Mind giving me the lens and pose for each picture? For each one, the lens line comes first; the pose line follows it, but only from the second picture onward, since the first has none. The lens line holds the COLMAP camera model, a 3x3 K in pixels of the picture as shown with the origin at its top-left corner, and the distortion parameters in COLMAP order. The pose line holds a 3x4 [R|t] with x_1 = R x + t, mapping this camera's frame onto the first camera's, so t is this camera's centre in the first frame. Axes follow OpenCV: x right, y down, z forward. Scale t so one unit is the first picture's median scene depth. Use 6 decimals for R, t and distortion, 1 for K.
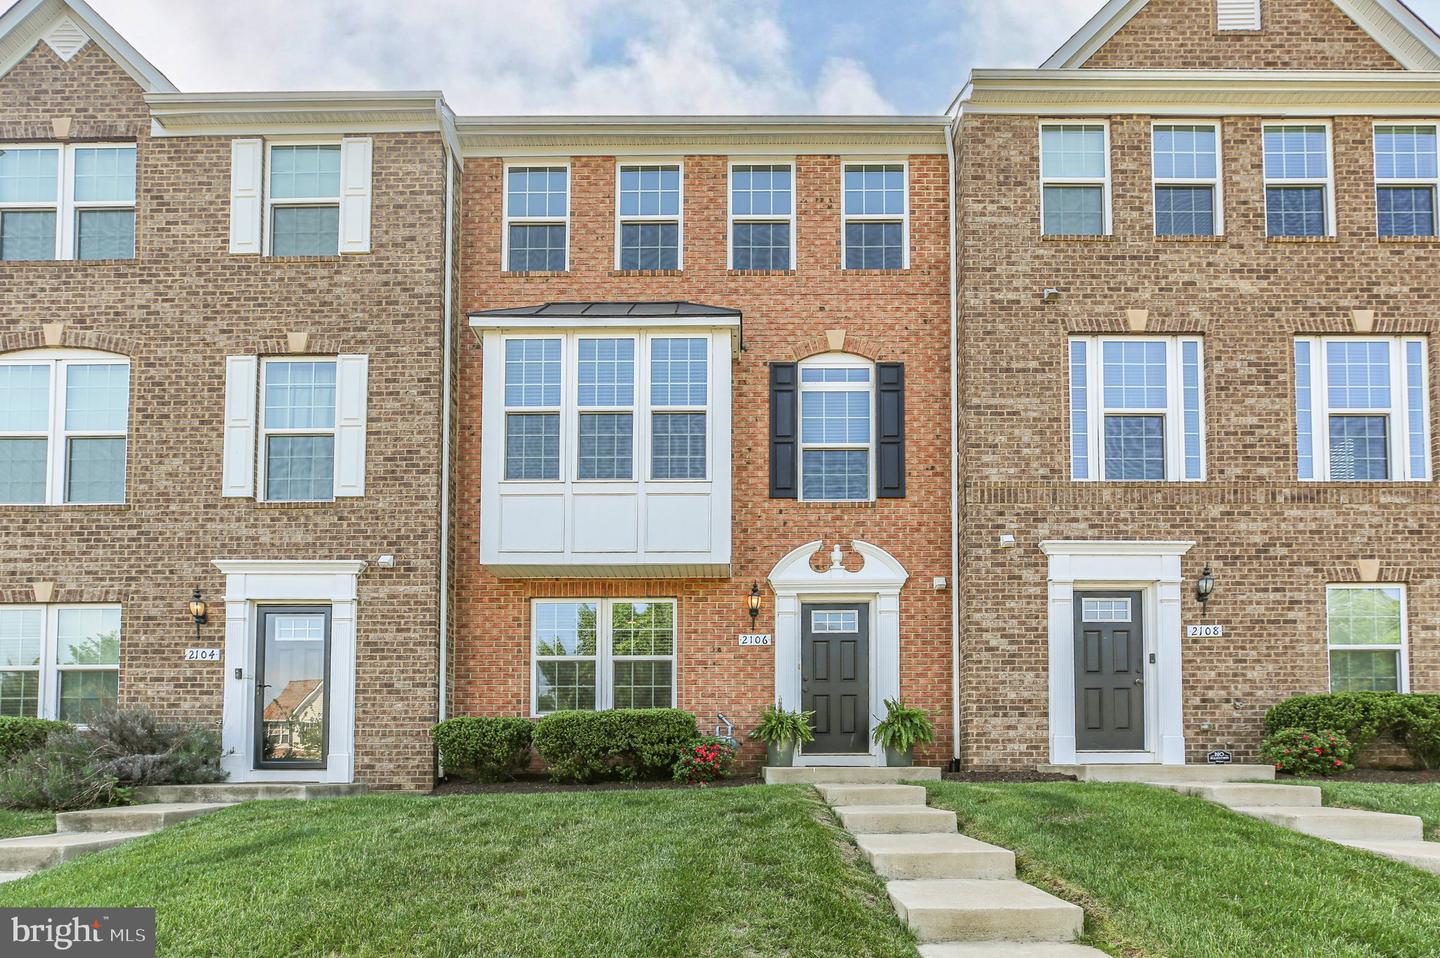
lens RADIAL K [[656.2, 0, 729.1], [0, 656.2, 478.9], [0, 0, 1]] dist [-0.021471, 0.004998]
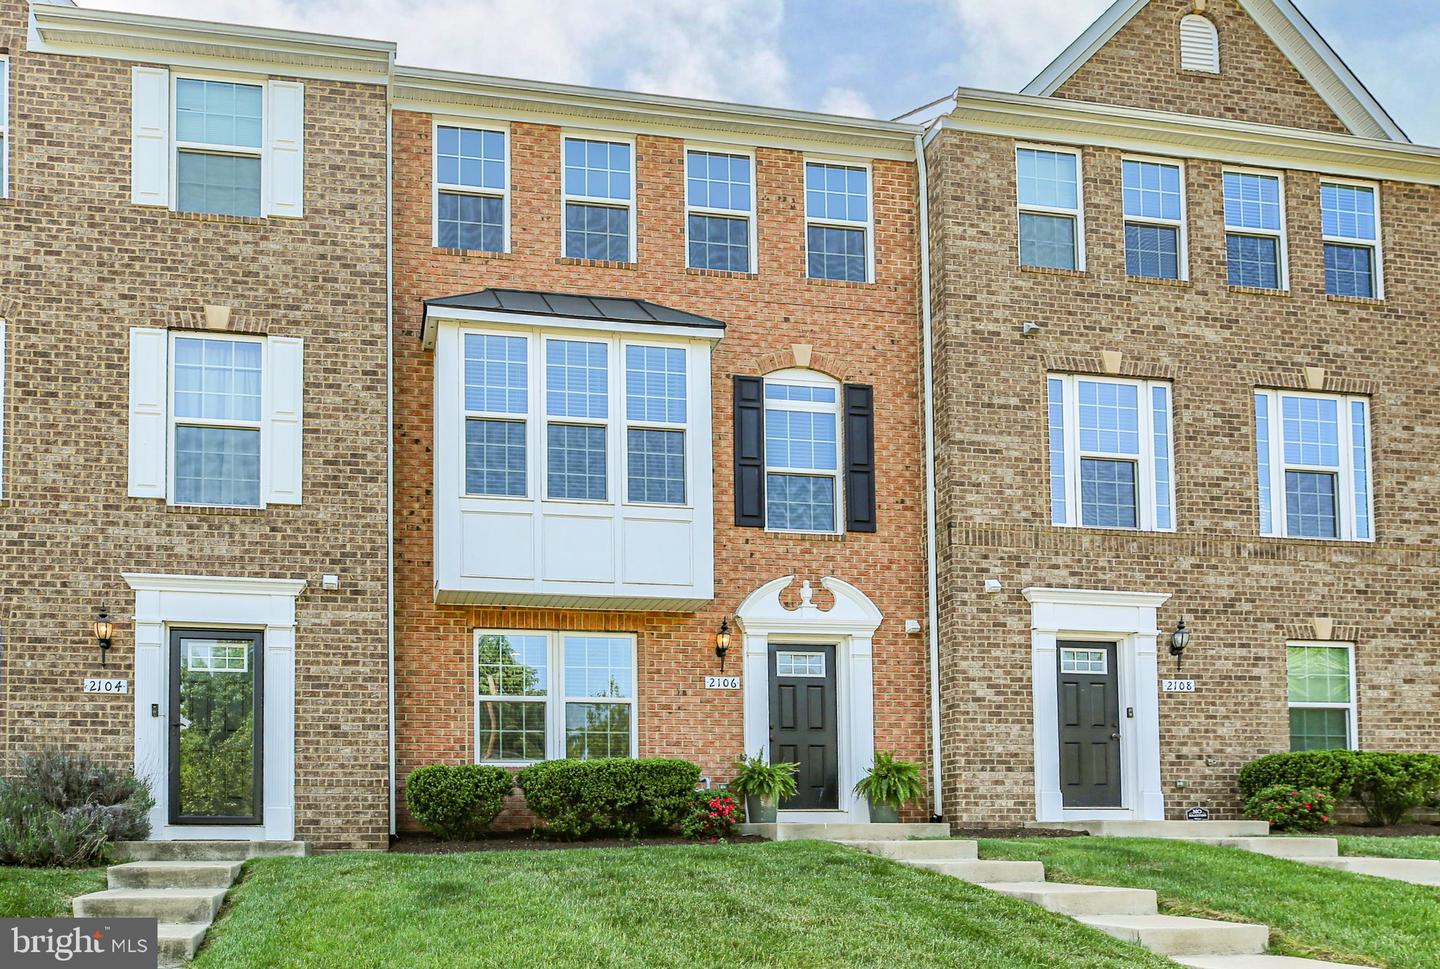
lens RADIAL K [[754.2, 0, 720.2], [0, 754.2, 463.7], [0, 0, 1]] dist [-0.017870, 0.002180]
pose [[0.989891, 0.062190, 0.127469, -0.115268], [-0.057474, 0.997531, -0.040347, -0.015553], [-0.129664, 0.032613, 0.991022, -0.047047]]
